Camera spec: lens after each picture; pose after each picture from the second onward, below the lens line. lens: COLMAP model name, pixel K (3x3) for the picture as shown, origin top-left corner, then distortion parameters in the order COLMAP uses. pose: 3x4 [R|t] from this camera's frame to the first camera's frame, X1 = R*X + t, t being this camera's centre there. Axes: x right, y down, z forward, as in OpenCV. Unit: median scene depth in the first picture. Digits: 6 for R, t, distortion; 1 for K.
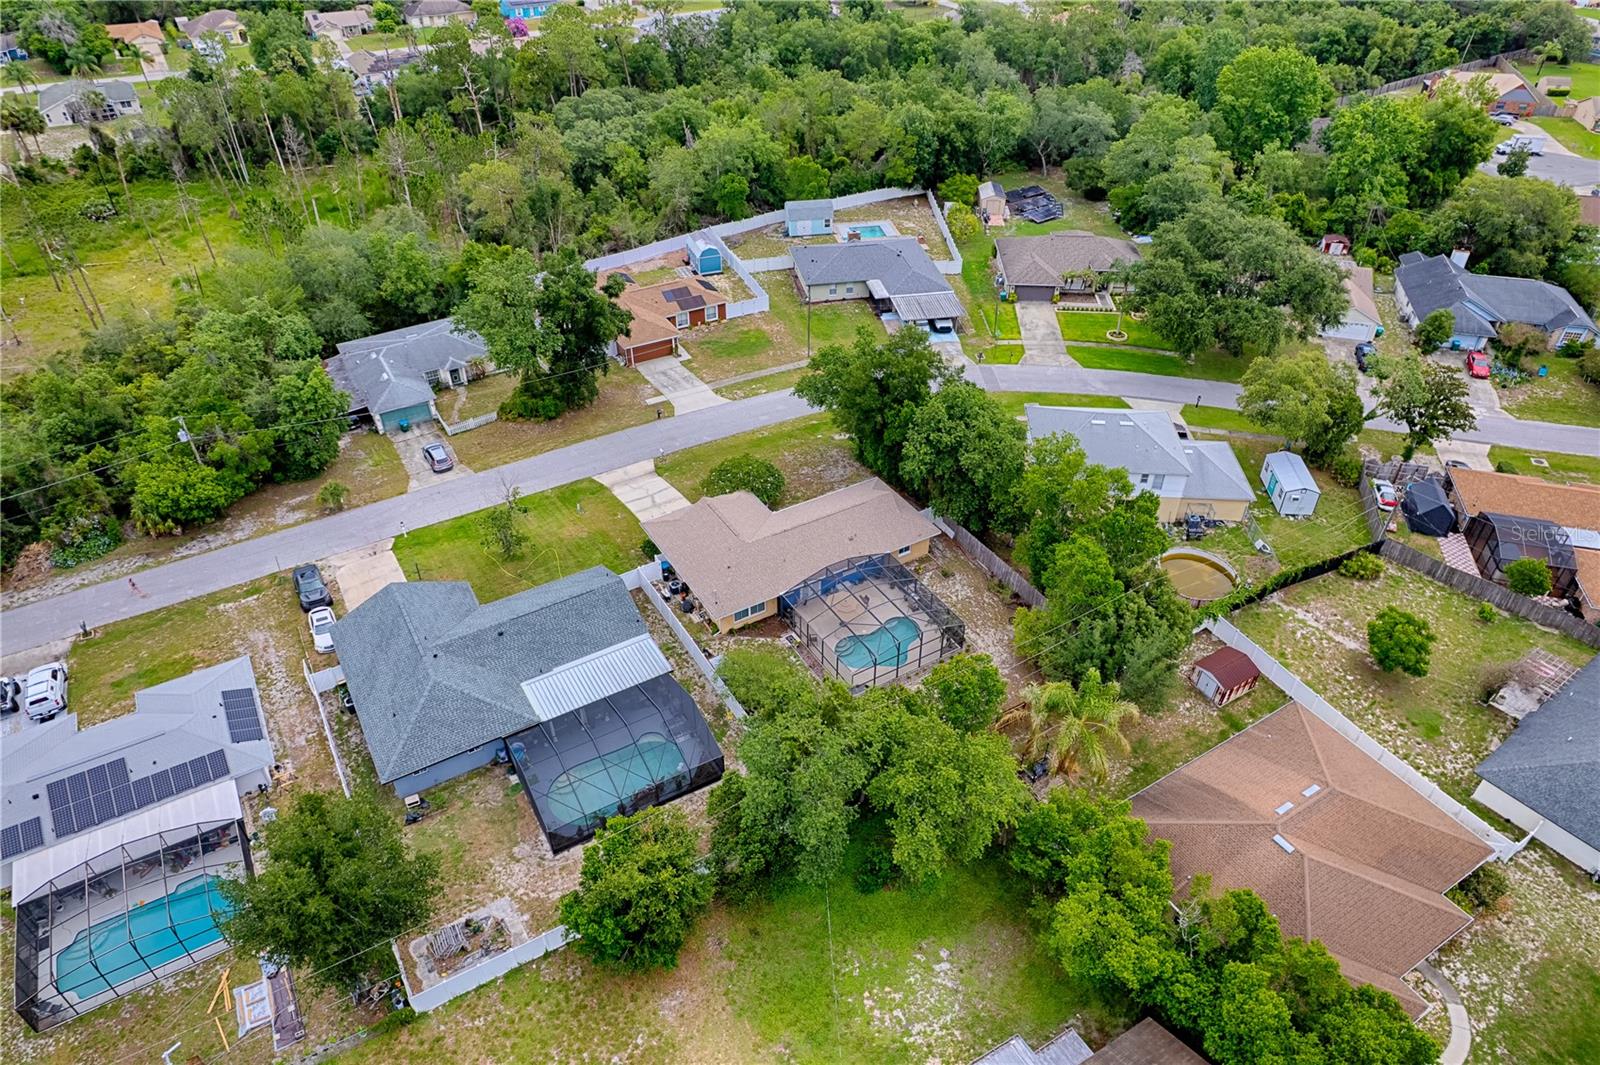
lens RADIAL K [[1032.1, 0, 807.6], [0, 1032.1, 538.8], [0, 0, 1]] dist [-0.083997, 0.078795]
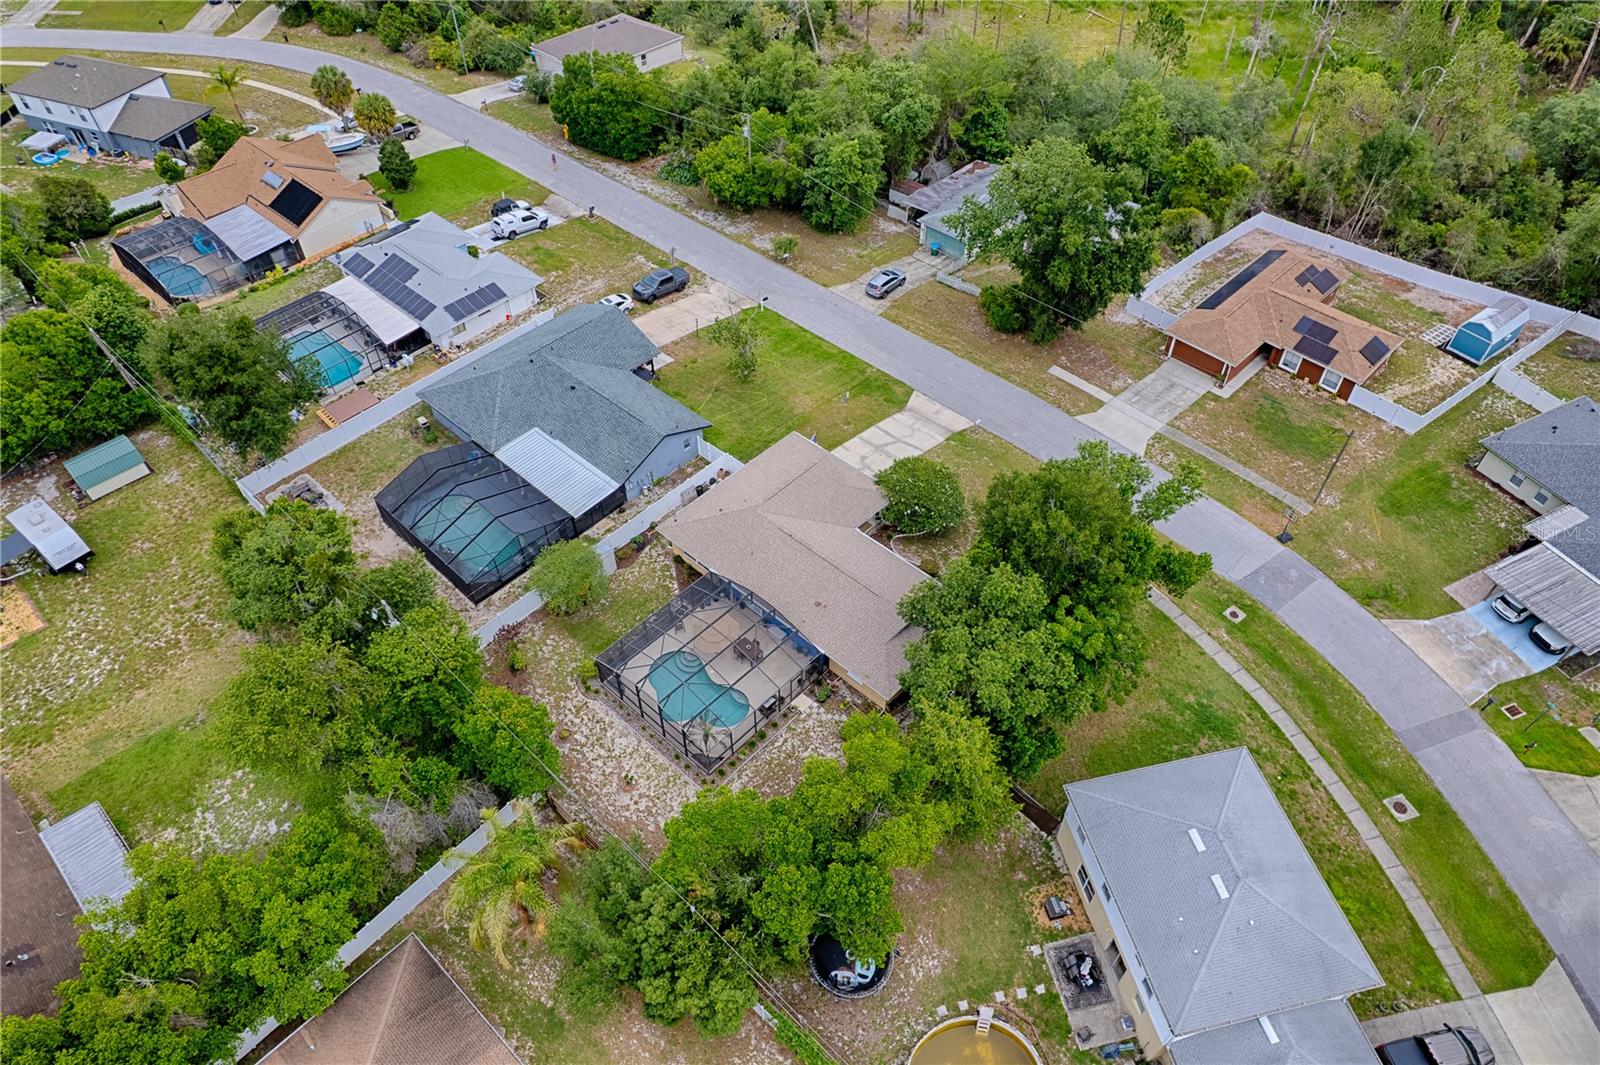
lens RADIAL K [[1032.1, 0, 807.6], [0, 1032.1, 538.8], [0, 0, 1]] dist [-0.083997, 0.078795]
pose [[0.277448, 0.696869, -0.661360, 0.546302], [-0.585701, 0.668357, 0.458534, -0.403815], [0.761562, 0.260140, 0.593591, 0.530427]]
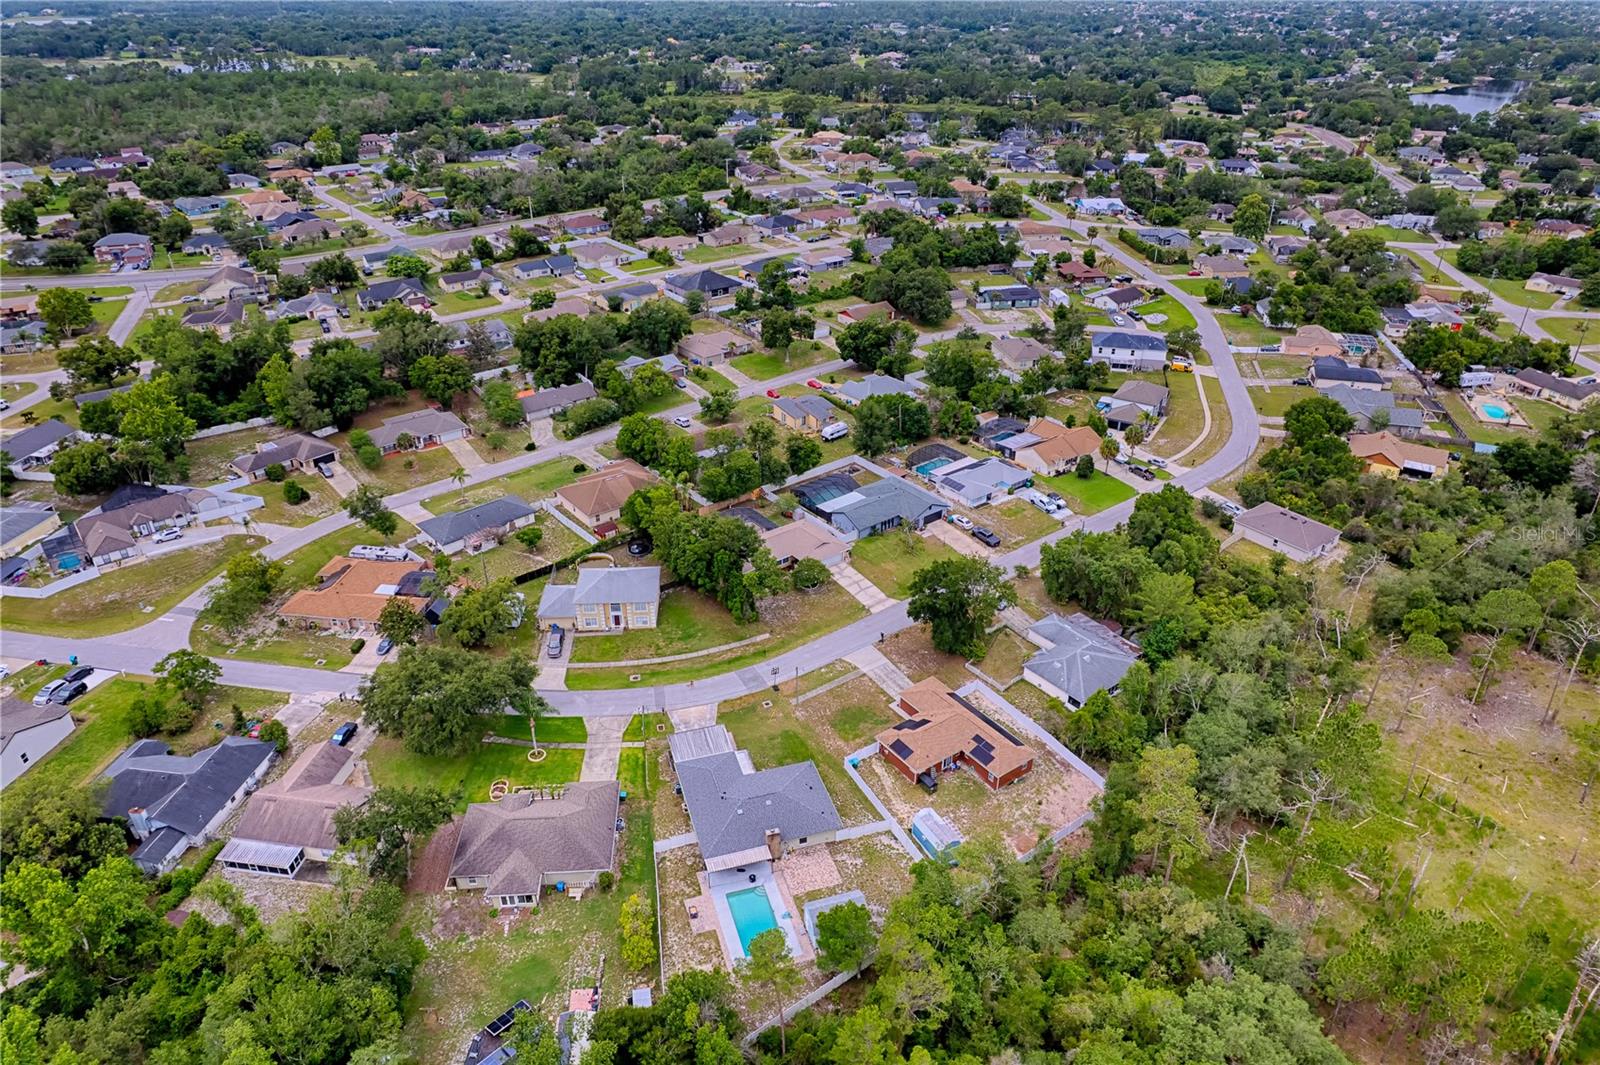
lens RADIAL K [[1032.1, 0, 807.6], [0, 1032.1, 538.8], [0, 0, 1]] dist [-0.083997, 0.078795]
pose [[-0.992298, 0.053497, -0.111727, 0.183188], [-0.081652, 0.395796, 0.914701, -2.133017], [0.093155, 0.916779, -0.388379, 1.946337]]
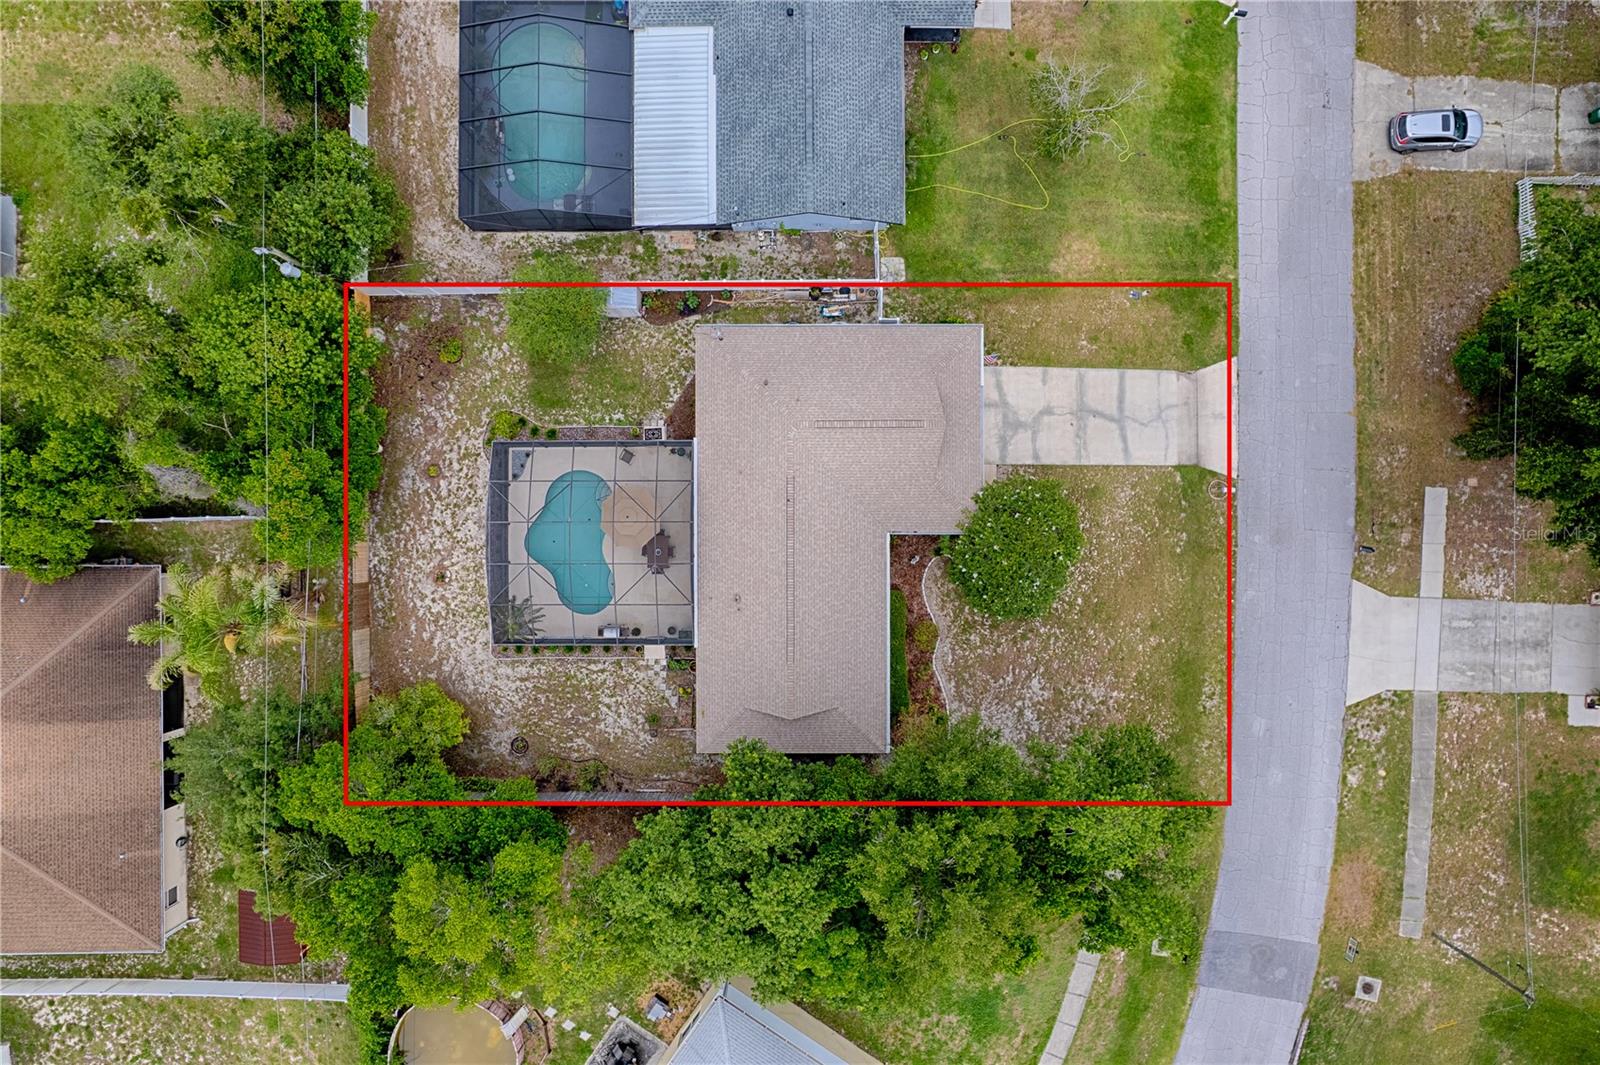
lens RADIAL K [[1032.1, 0, 807.6], [0, 1032.1, 538.8], [0, 0, 1]] dist [-0.083997, 0.078795]
pose [[-0.516215, 0.856438, 0.006077, -0.017476], [-0.521859, -0.320159, 0.790671, -0.497501], [0.679106, 0.404985, 0.612211, 0.673094]]
